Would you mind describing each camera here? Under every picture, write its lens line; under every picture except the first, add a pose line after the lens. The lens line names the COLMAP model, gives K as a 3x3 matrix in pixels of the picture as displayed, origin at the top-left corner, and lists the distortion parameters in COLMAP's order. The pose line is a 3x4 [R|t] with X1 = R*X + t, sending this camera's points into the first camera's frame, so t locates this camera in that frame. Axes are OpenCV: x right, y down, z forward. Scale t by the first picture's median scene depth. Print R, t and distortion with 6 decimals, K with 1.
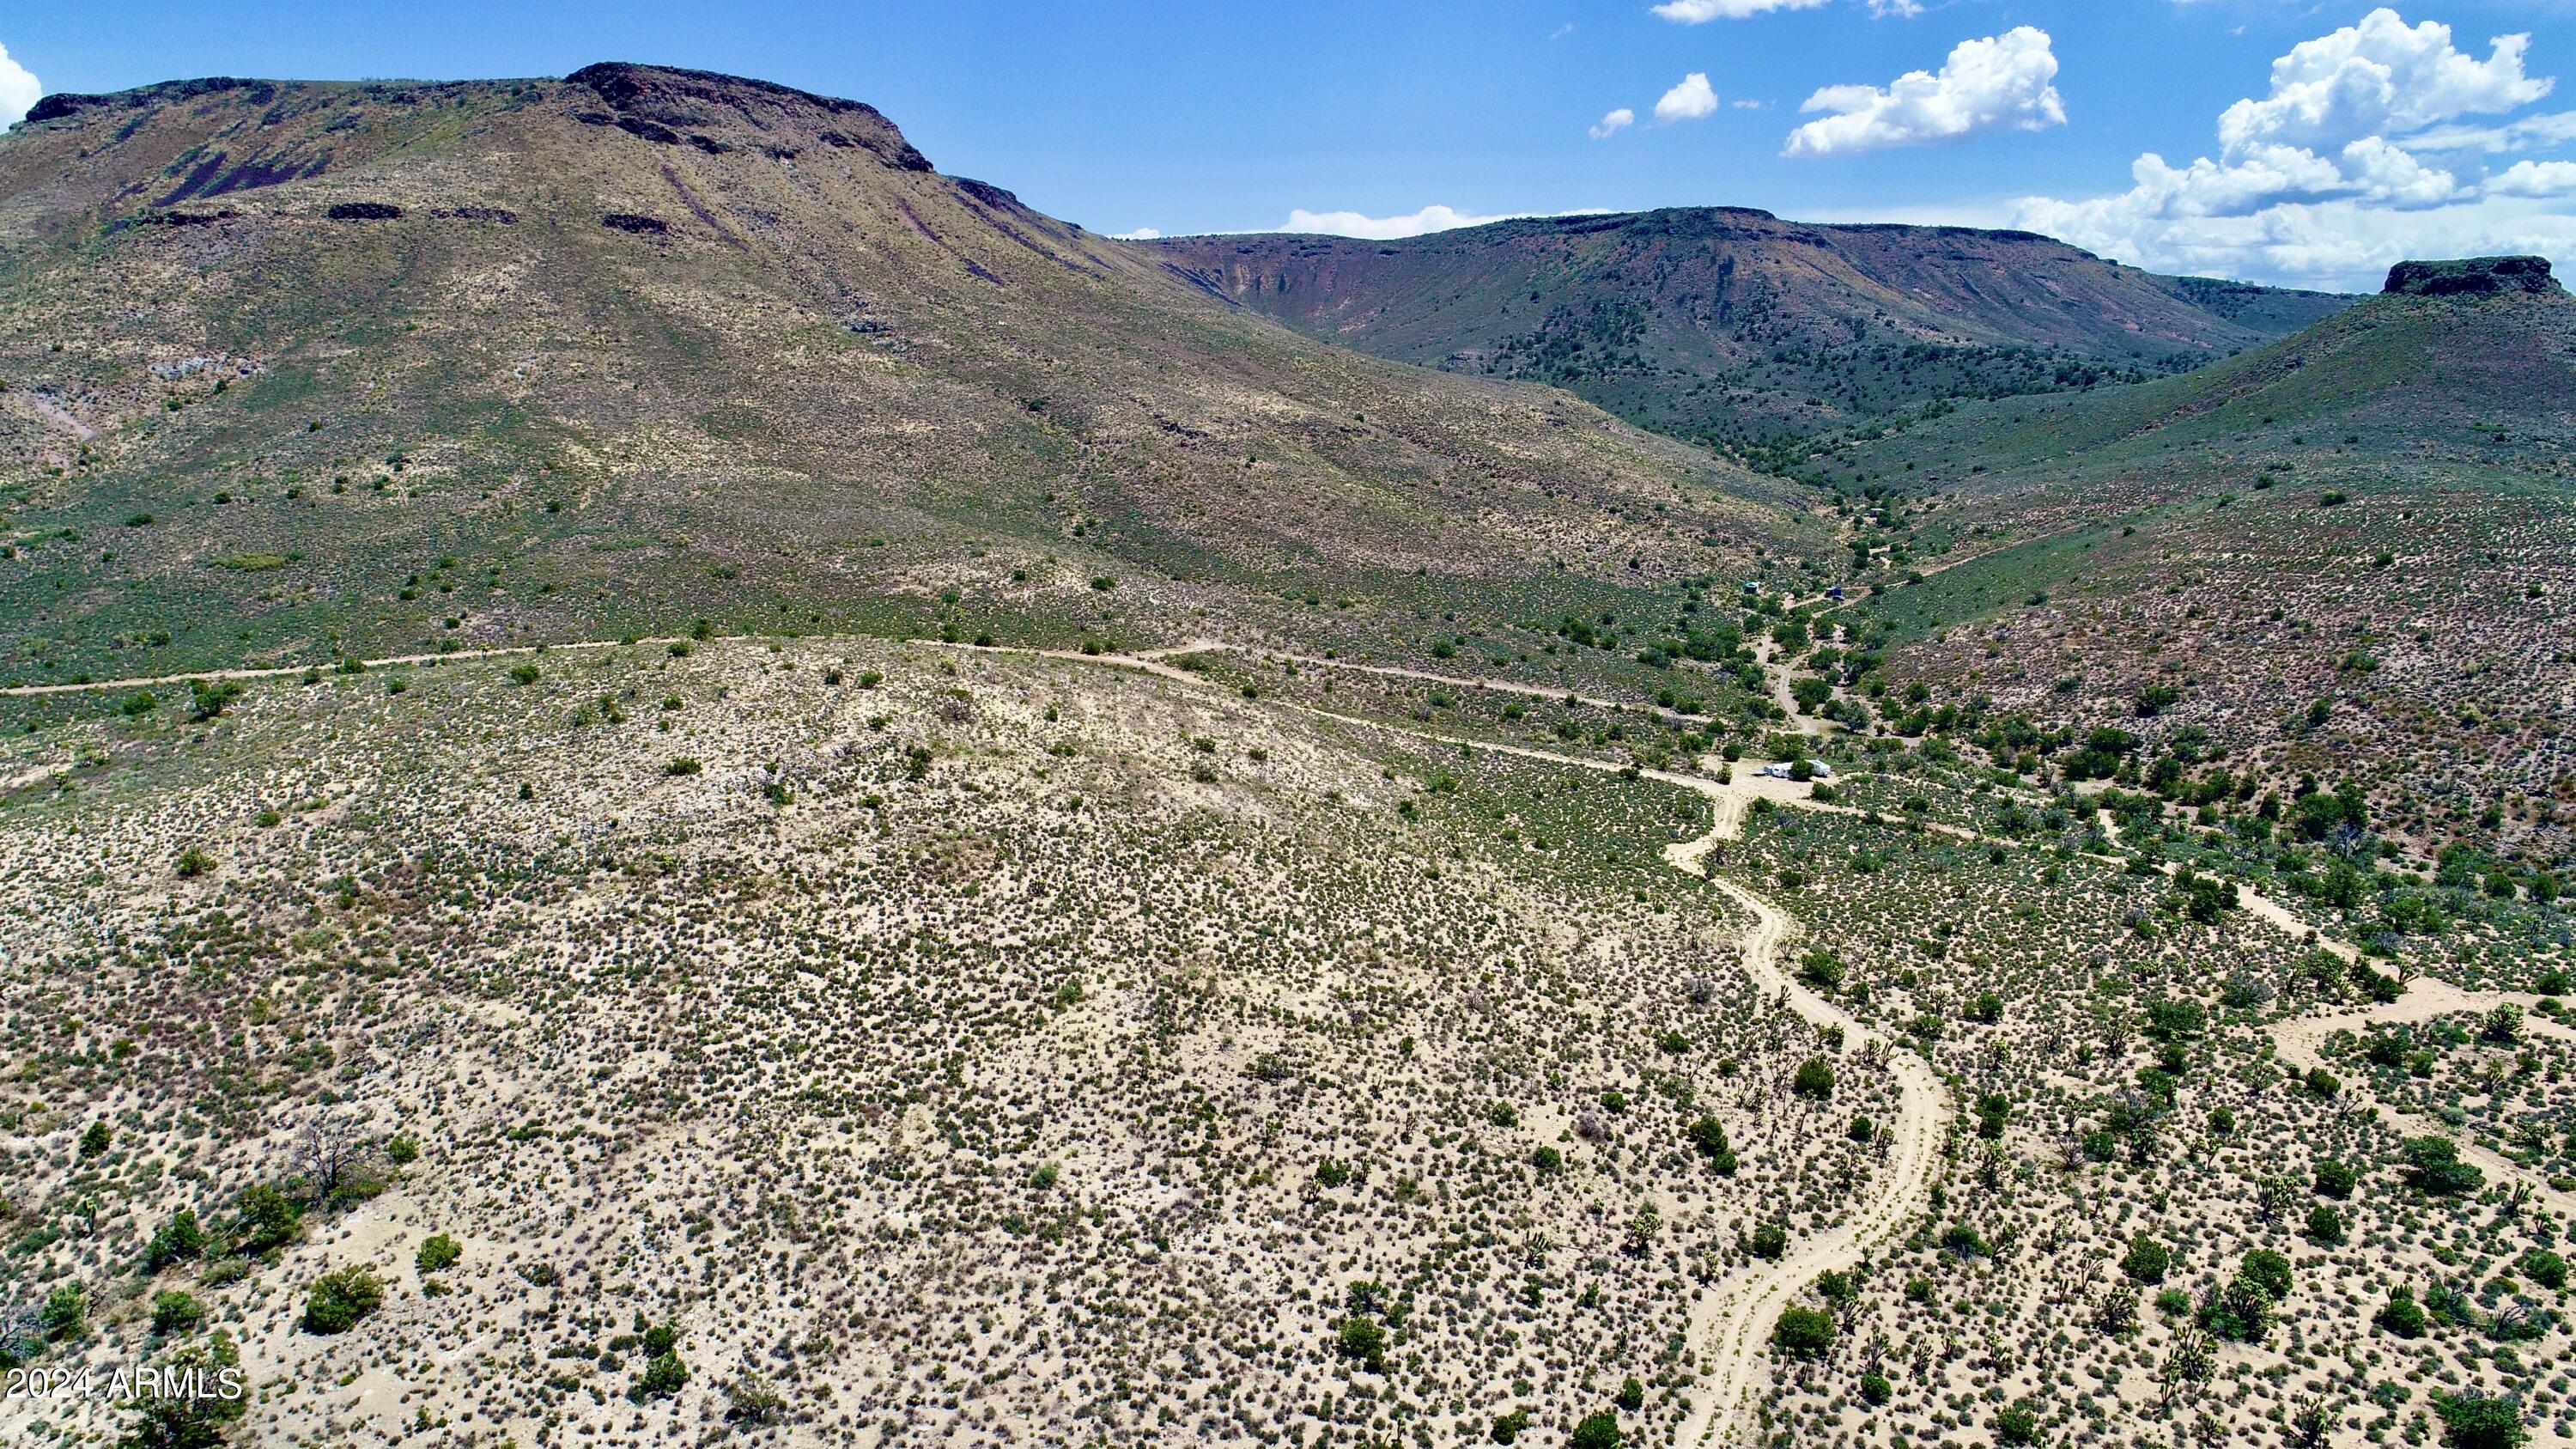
lens RADIAL K [[1720.6, 0, 1288.0], [0, 1720.6, 724.5], [0, 0, 1]] dist [0.000216, -0.001676]
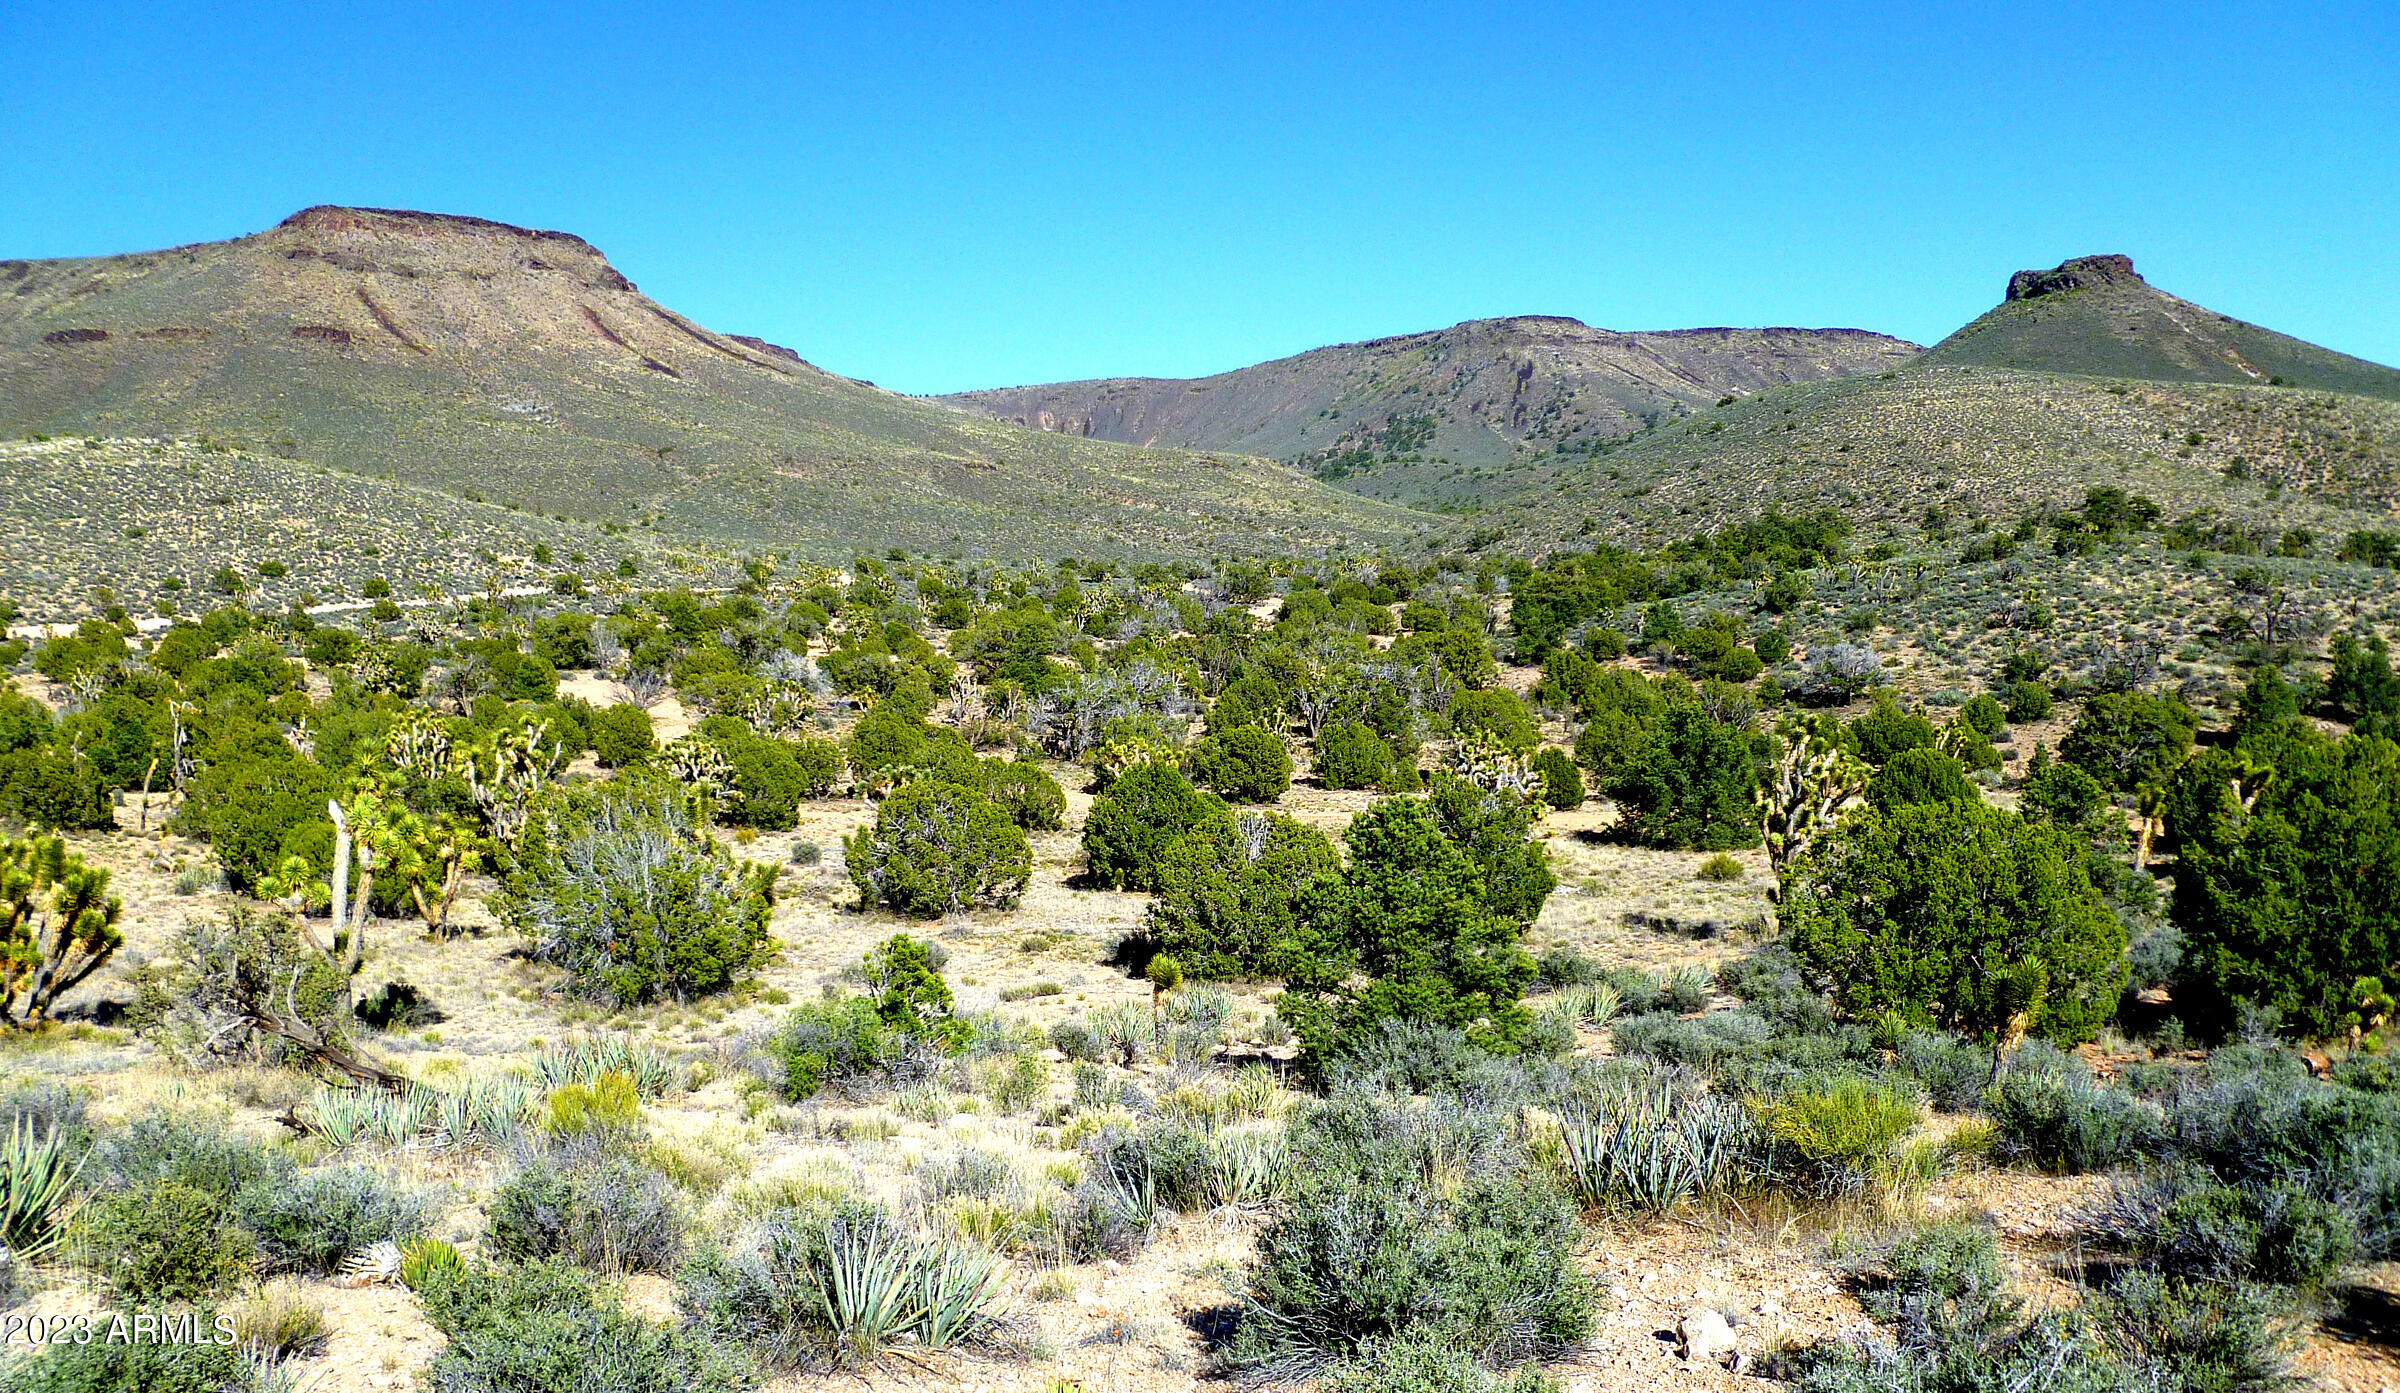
lens RADIAL K [[1964.2, 0, 1203.3], [0, 1964.2, 813.6], [0, 0, 1]] dist [-0.072861, 0.000378]
pose [[0.998055, -0.059125, -0.019752, 0.141547], [0.057161, 0.994440, -0.088435, 0.115700], [0.024871, 0.087134, 0.995886, -0.125656]]
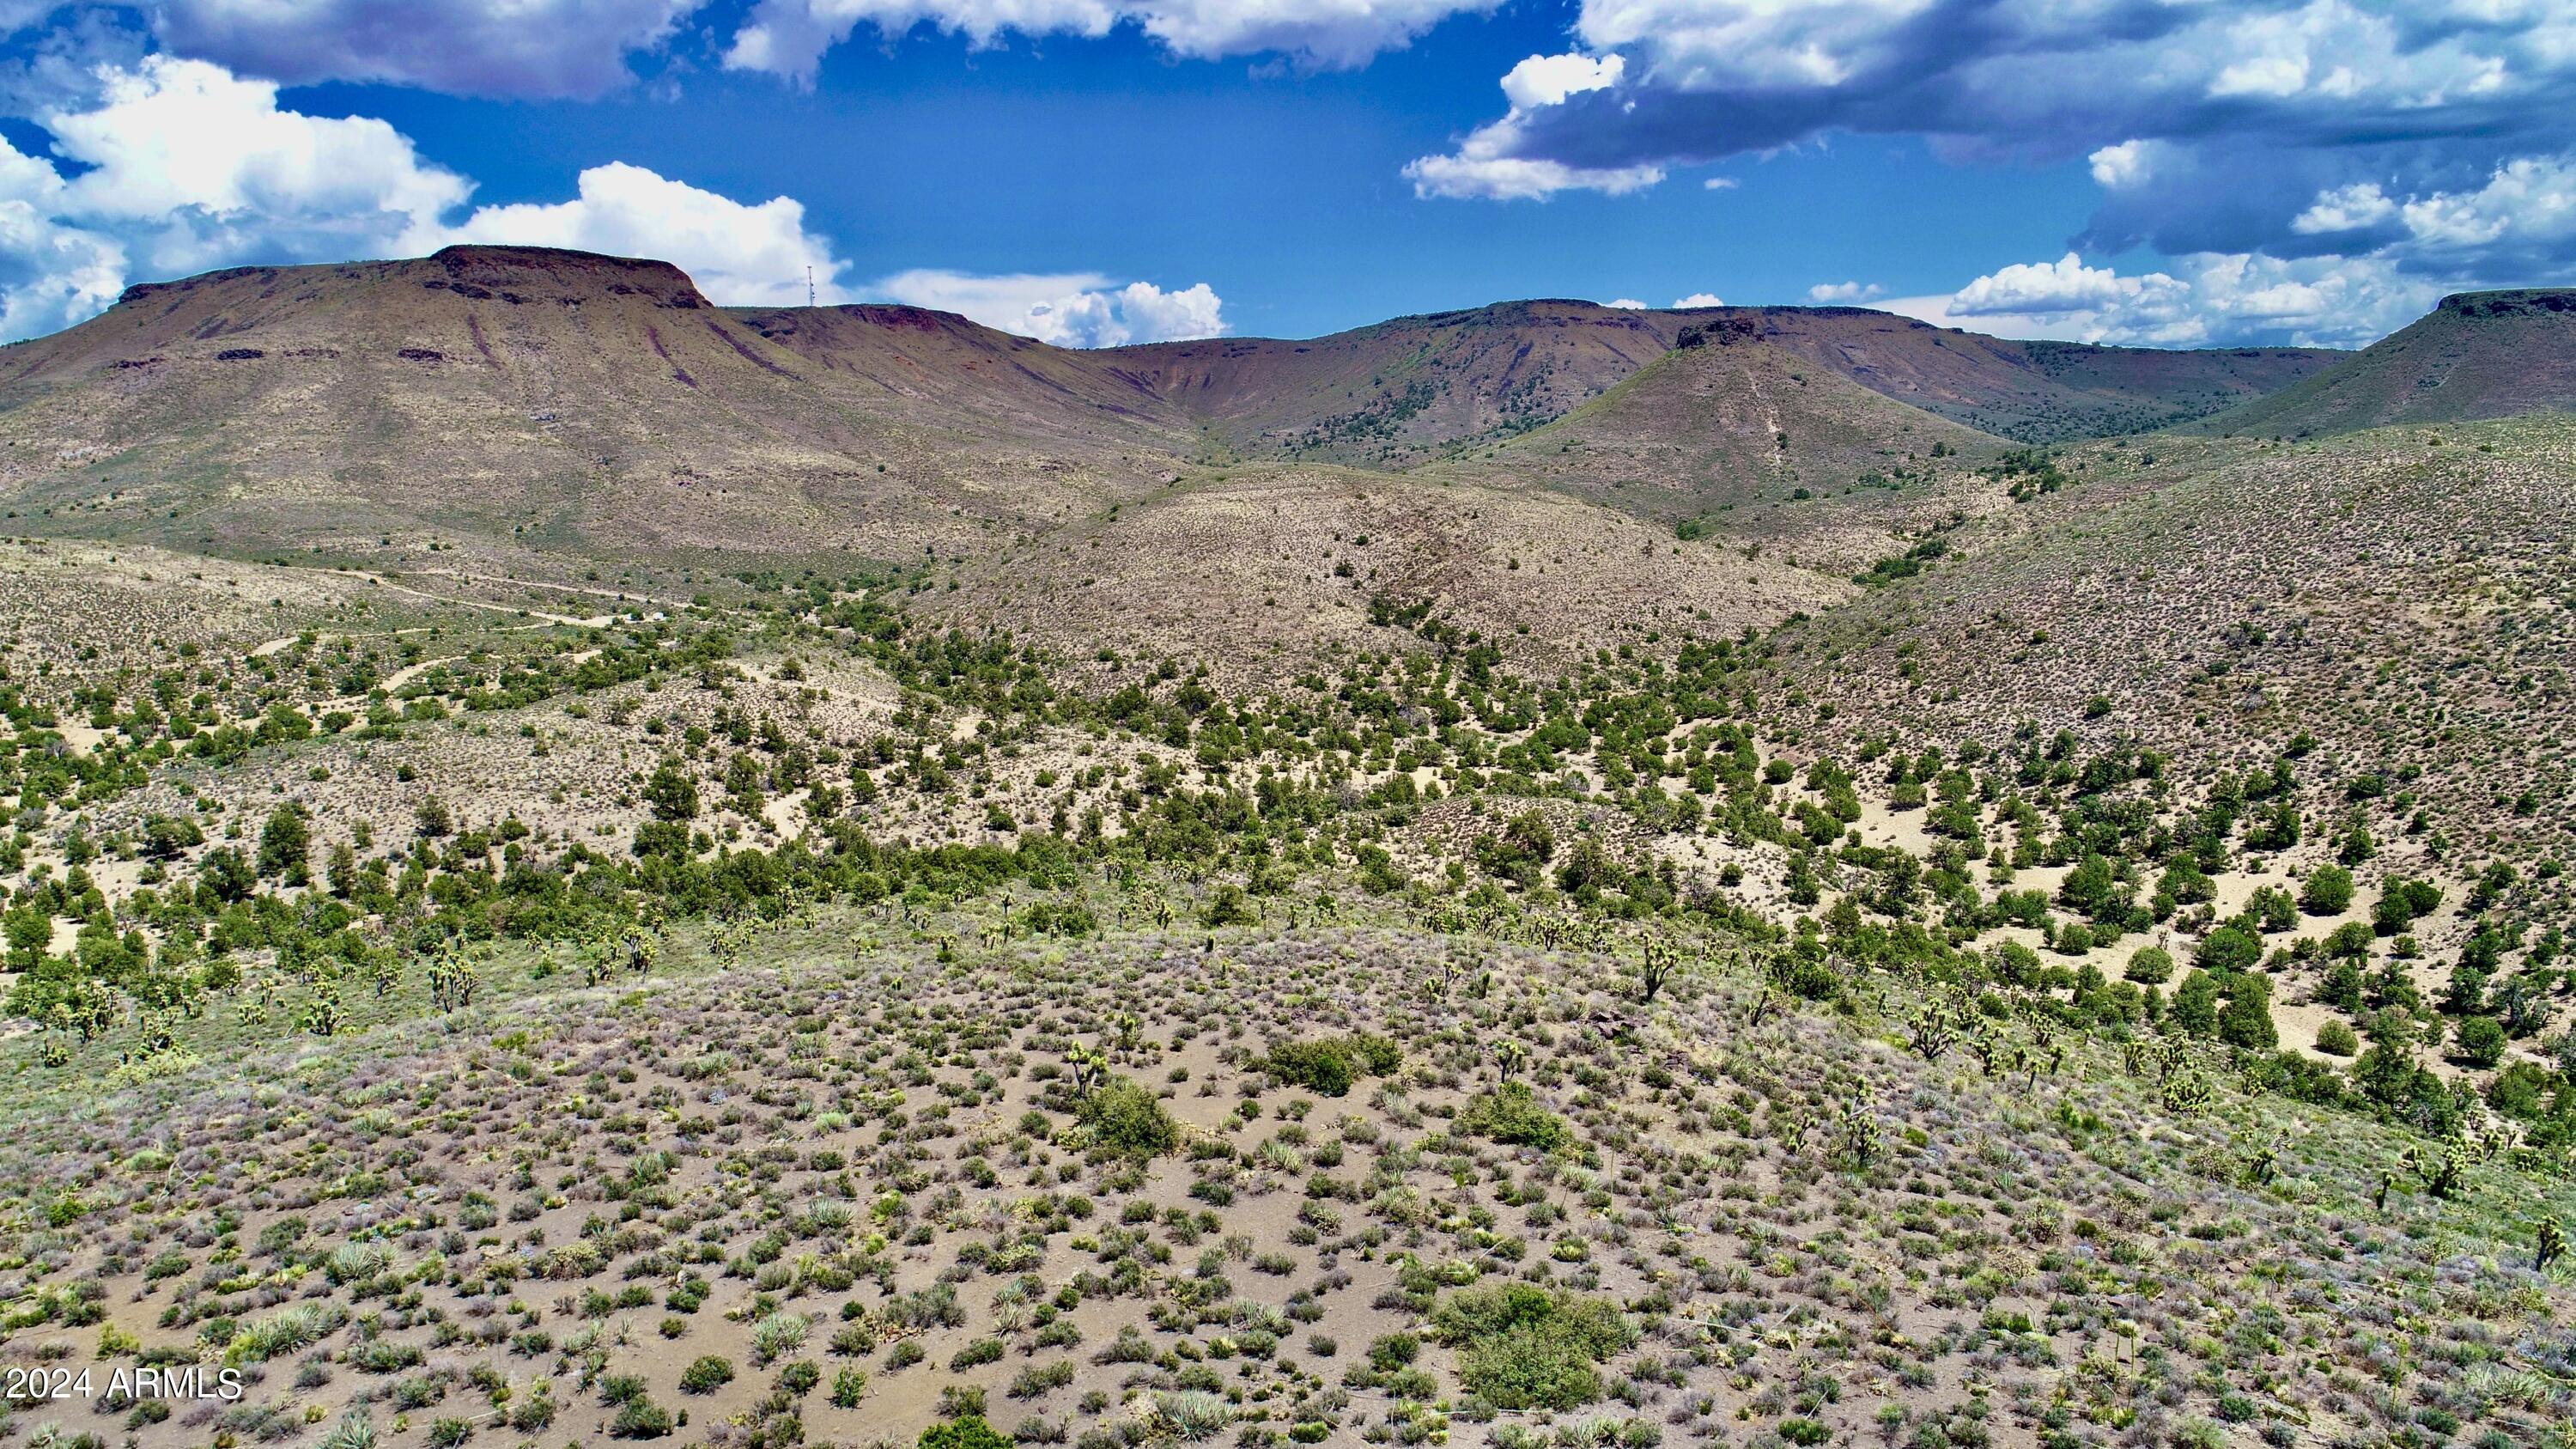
lens RADIAL K [[1720.6, 0, 1288.0], [0, 1720.6, 724.5], [0, 0, 1]] dist [0.000216, -0.001676]
pose [[0.987094, -0.007984, -0.159941, 0.487319], [-0.001341, 0.998309, -0.058111, 0.094725], [0.160135, 0.057575, 0.985415, -0.273927]]
